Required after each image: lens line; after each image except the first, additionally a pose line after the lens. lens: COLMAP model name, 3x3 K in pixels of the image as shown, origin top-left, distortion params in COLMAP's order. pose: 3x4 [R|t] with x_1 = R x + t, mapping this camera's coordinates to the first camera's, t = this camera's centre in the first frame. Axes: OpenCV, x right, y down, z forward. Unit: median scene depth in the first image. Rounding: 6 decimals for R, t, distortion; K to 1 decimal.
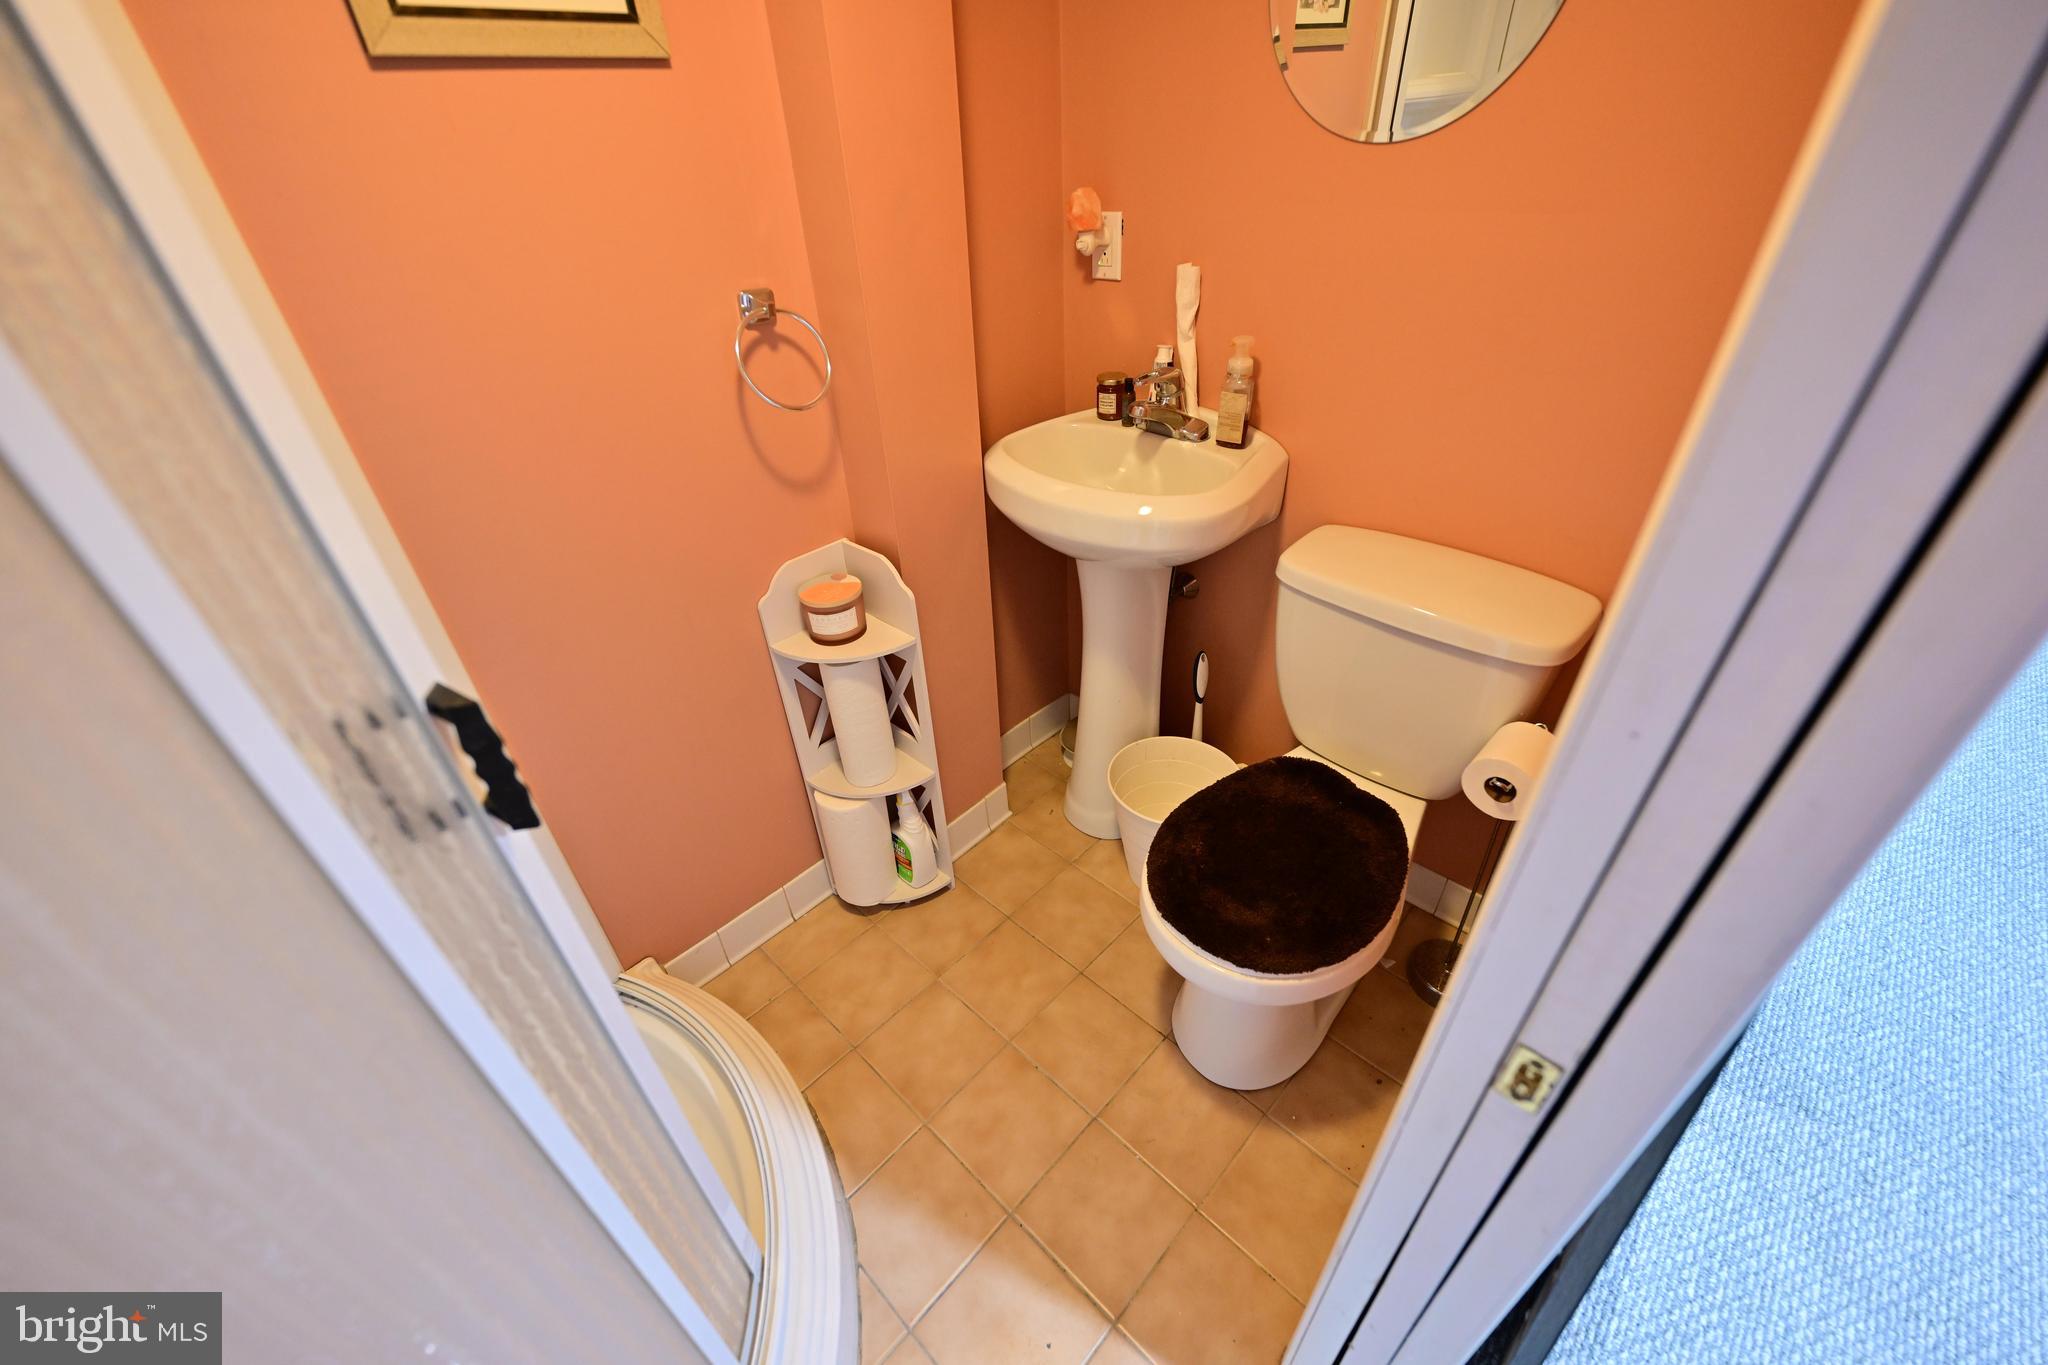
lens RADIAL K [[816.8, 0, 1010.9], [0, 816.8, 686.1], [0, 0, 1]] dist [-0.000725, -0.000153]
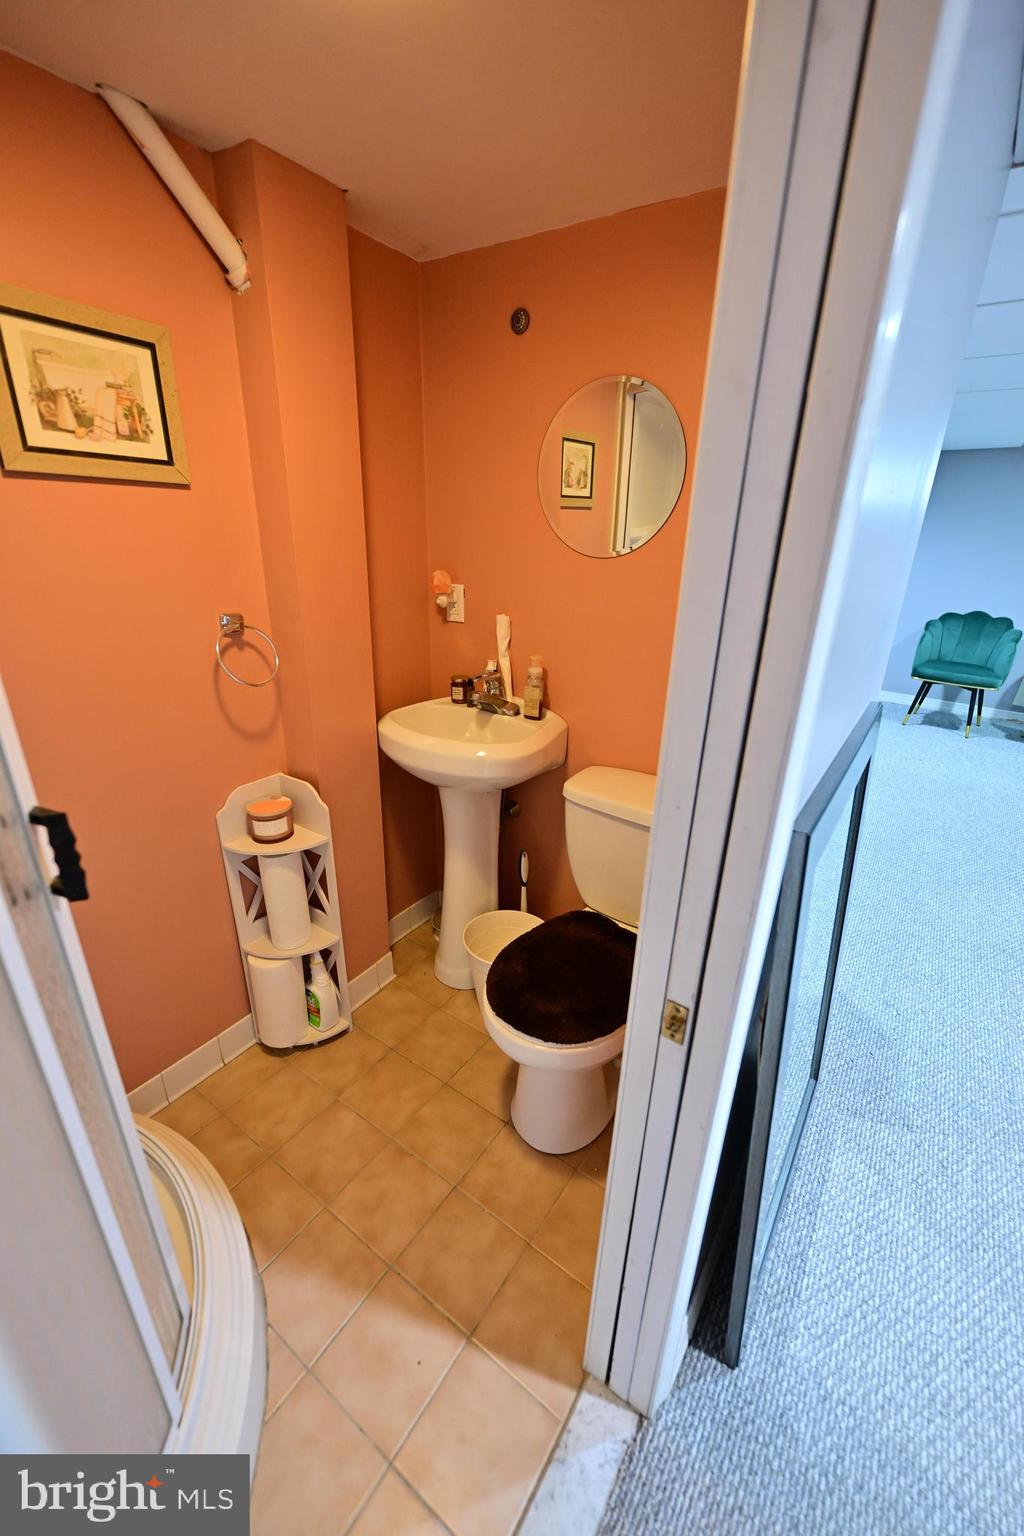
lens RADIAL K [[612.6, 0, 512.2], [0, 612.6, 777.6], [0, 0, 1]] dist [-0.000725, -0.000153]
pose [[0.984002, 0.003273, 0.178129, 0.012334], [0.037050, 0.974213, -0.222569, 0.095462], [-0.174264, 0.225608, 0.958506, -0.143694]]
